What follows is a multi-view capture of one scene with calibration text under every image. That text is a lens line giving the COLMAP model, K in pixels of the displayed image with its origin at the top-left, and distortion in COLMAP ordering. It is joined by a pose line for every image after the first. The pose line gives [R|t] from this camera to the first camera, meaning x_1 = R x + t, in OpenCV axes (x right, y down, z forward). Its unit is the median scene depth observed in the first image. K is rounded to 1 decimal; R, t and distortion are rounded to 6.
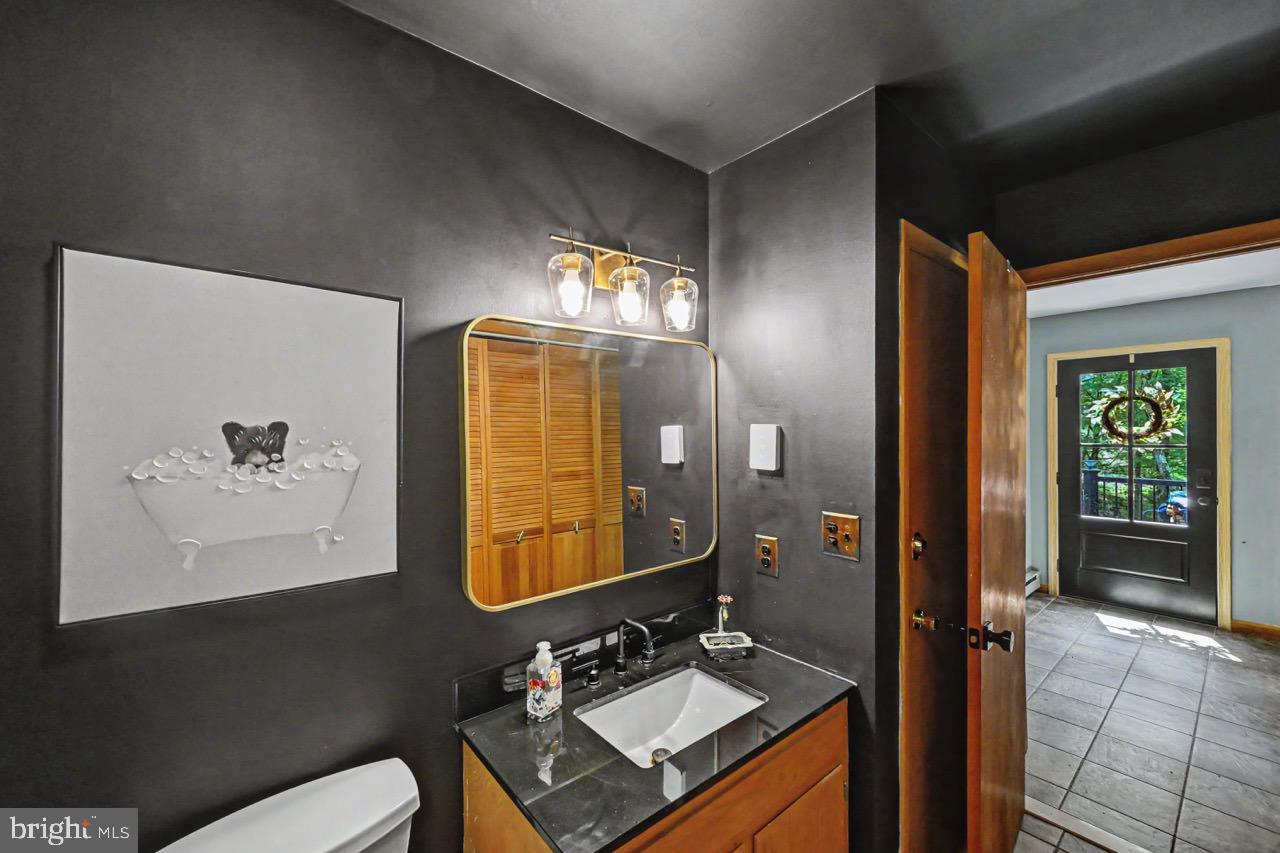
lens RADIAL K [[507.7, 0, 644.9], [0, 507.7, 428.5], [0, 0, 1]] dist [-0.002279, -0.000167]
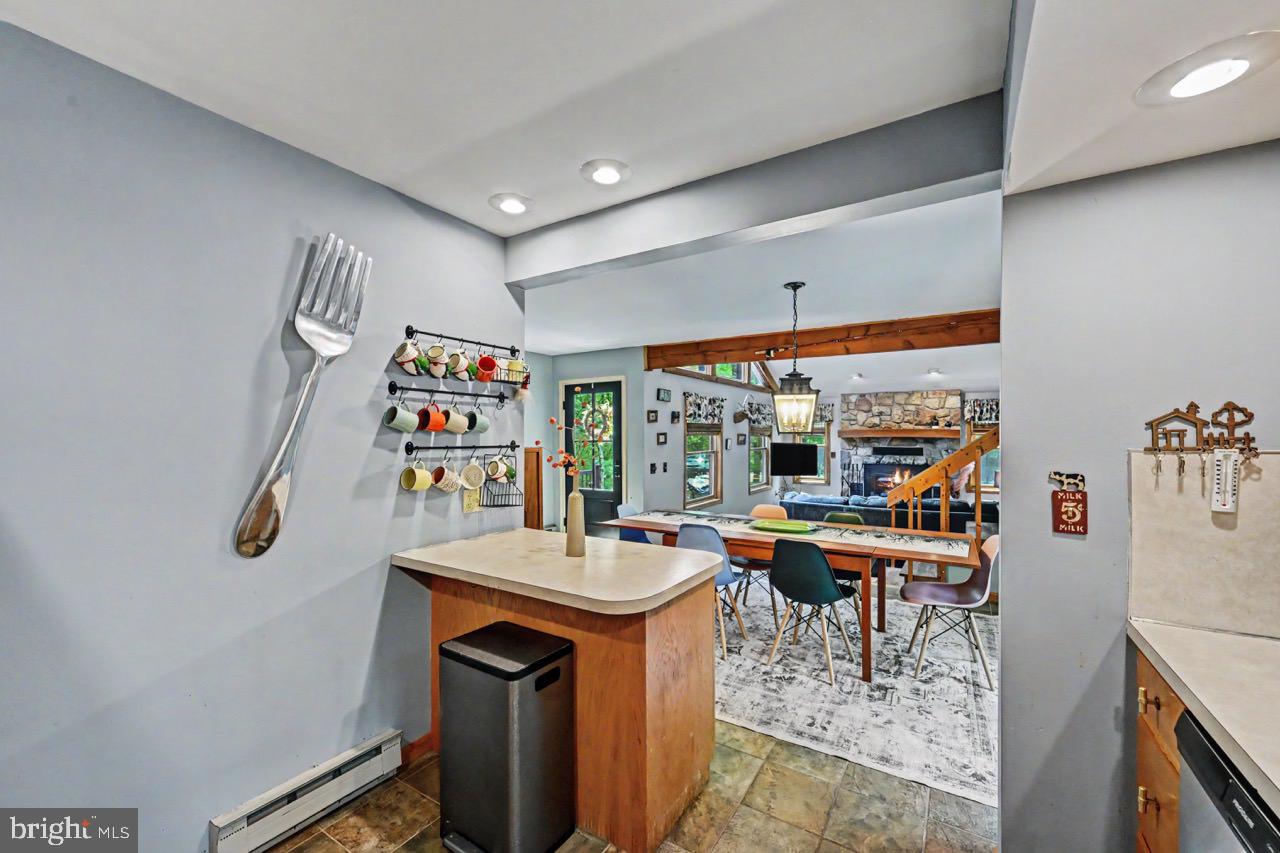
lens RADIAL K [[507.7, 0, 637.3], [0, 507.7, 434.4], [0, 0, 1]] dist [-0.002279, -0.000167]
pose [[0.952706, -0.000781, 0.303894, 0.667749], [0.001752, 0.999994, -0.002920, 0.019906], [-0.303890, 0.003314, 0.952701, -0.589068]]
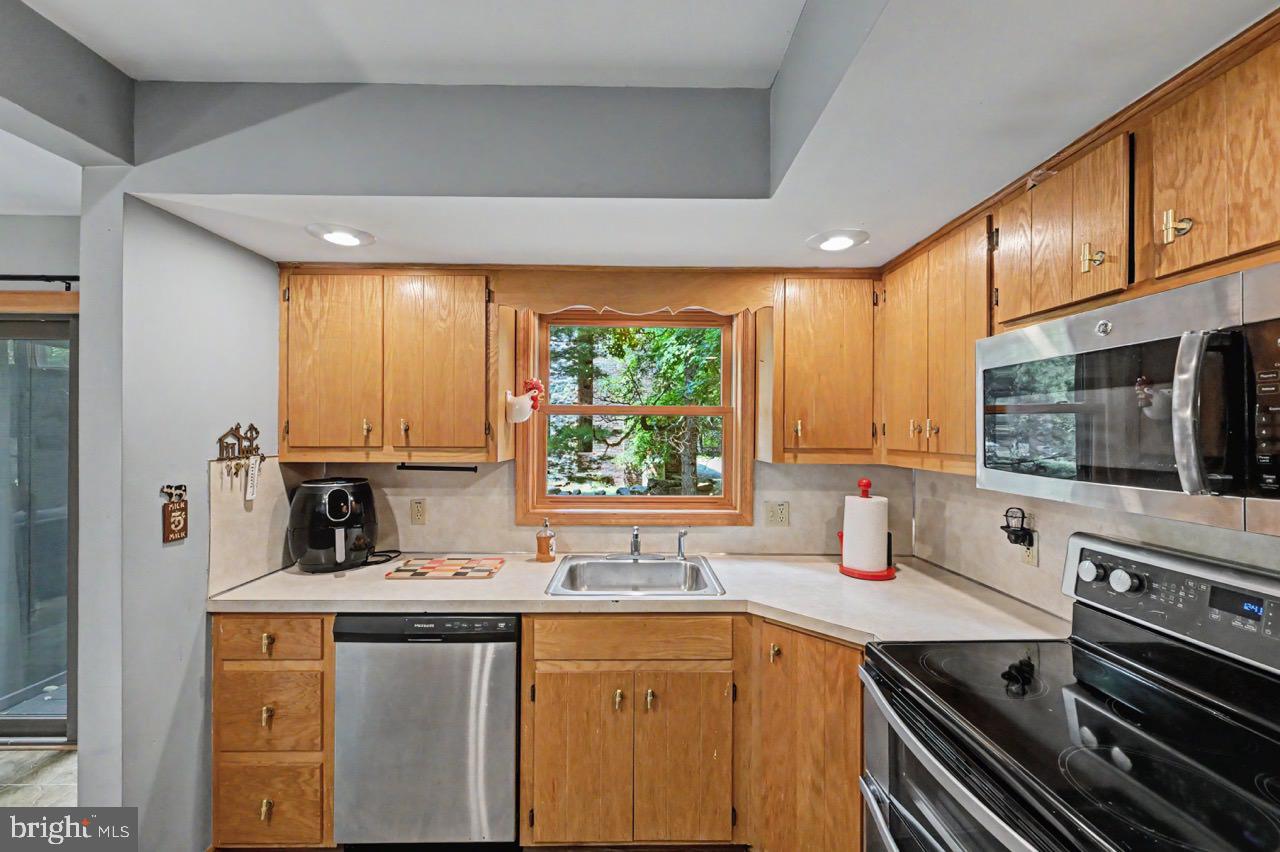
lens RADIAL K [[507.7, 0, 636.6], [0, 507.7, 429.1], [0, 0, 1]] dist [-0.002279, -0.000167]
pose [[-0.779764, -0.002087, 0.626071, 0.543323], [-0.002157, 0.999997, 0.000647, 0.001899], [-0.626070, -0.000845, -0.779766, -0.232717]]
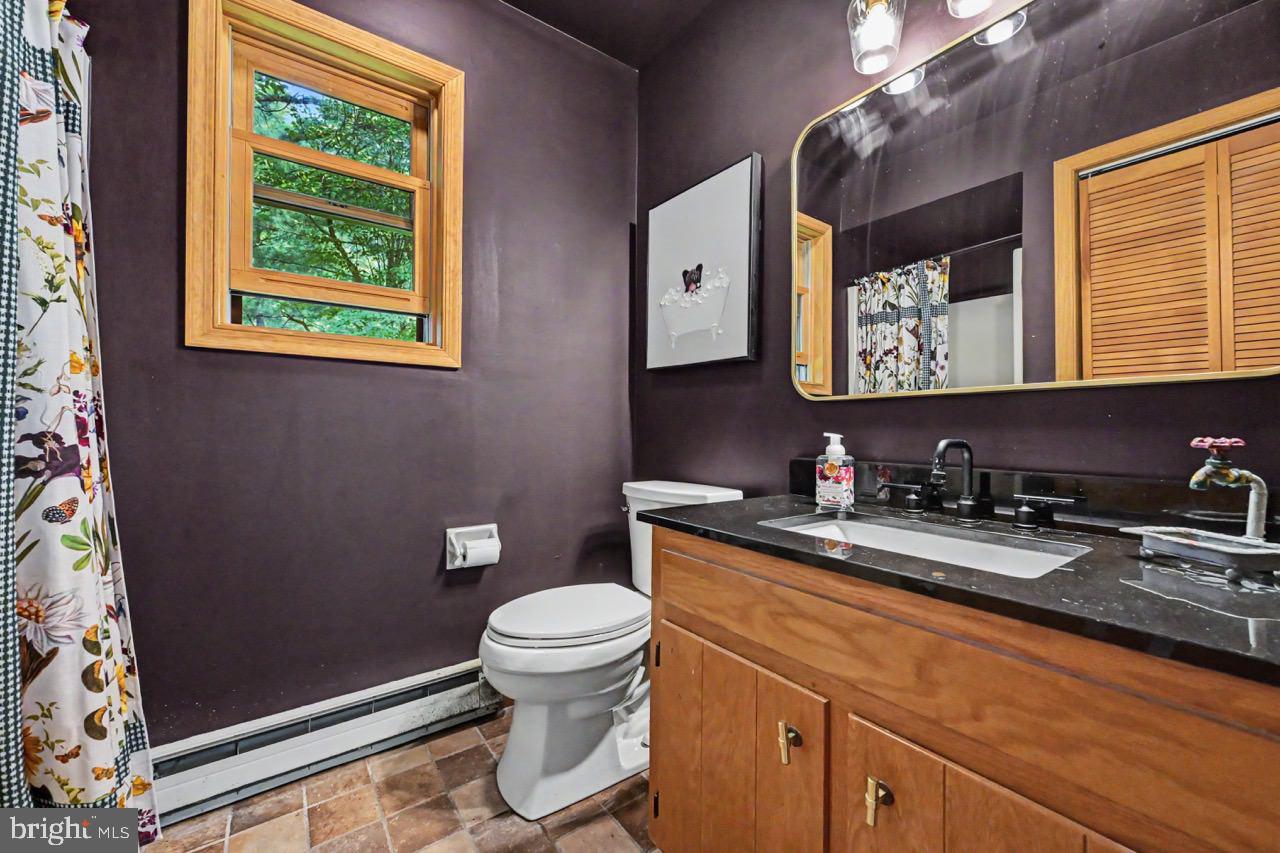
lens RADIAL K [[507.7, 0, 648.0], [0, 507.7, 425.4], [0, 0, 1]] dist [-0.002279, -0.000167]
pose [[-0.045560, -0.006674, -0.998939, 0.253358], [-0.008209, 0.999946, -0.006306, 0.138487], [0.998928, 0.007913, -0.045613, 0.231724]]
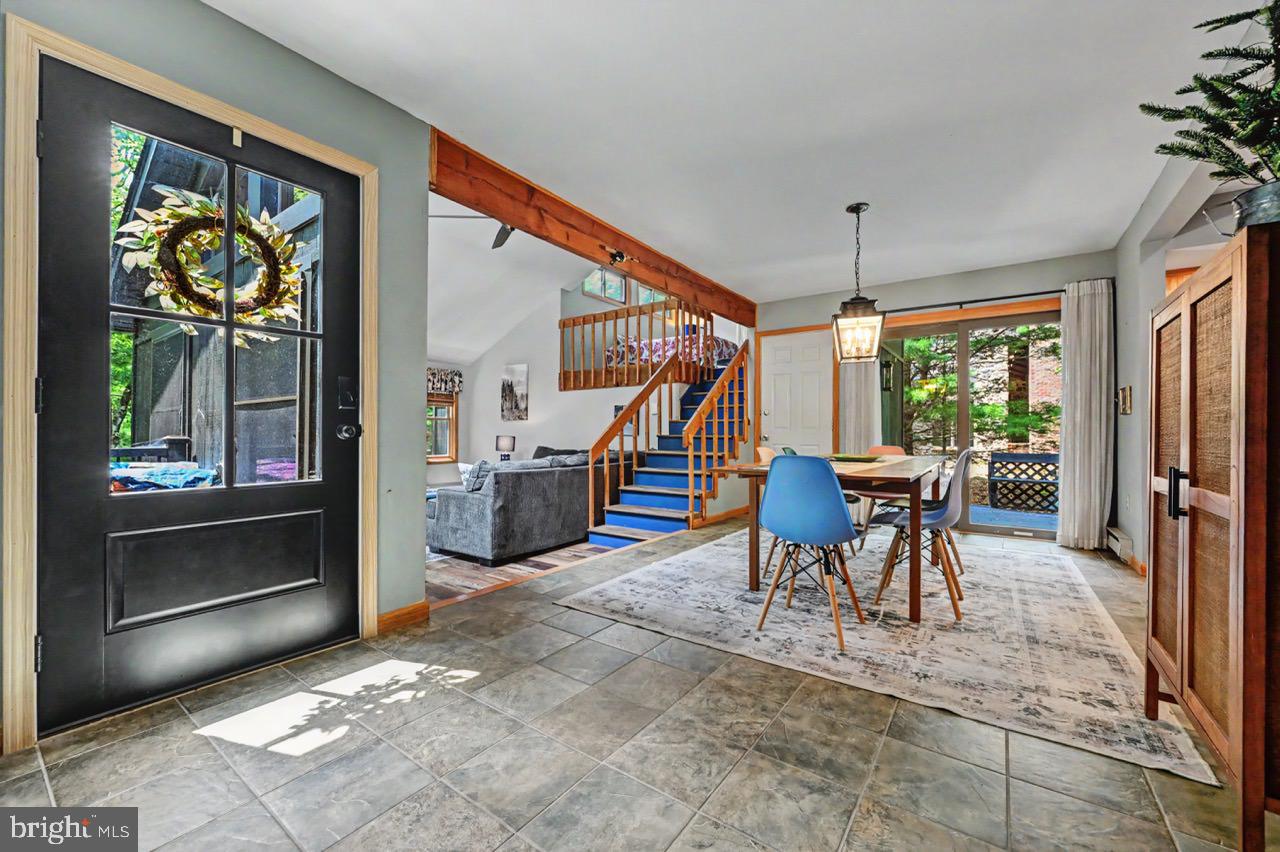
lens RADIAL K [[507.7, 0, 640.7], [0, 507.7, 422.6], [0, 0, 1]] dist [-0.002279, -0.000167]
pose [[-0.253038, 0.020755, 0.967234, 0.454242], [0.000554, 0.999773, -0.021309, 0.146875], [-0.967456, -0.004856, -0.252992, 0.822491]]
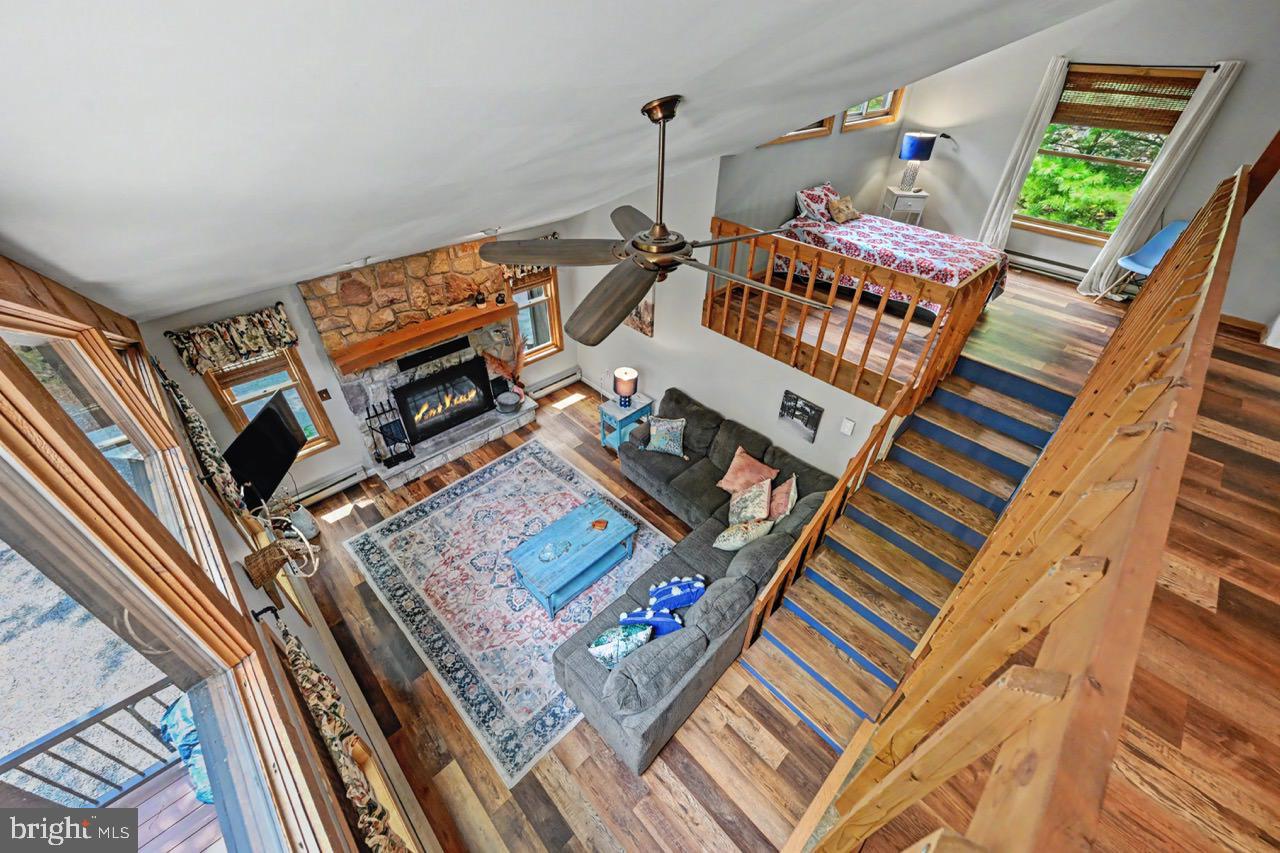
lens RADIAL K [[507.7, 0, 646.3], [0, 507.7, 422.6], [0, 0, 1]] dist [-0.002279, -0.000167]
pose [[-0.078558, -0.620617, 0.780168, 1.281037], [-0.020809, 0.783437, 0.621122, -0.697107], [-0.996692, 0.032559, -0.074460, 0.890721]]
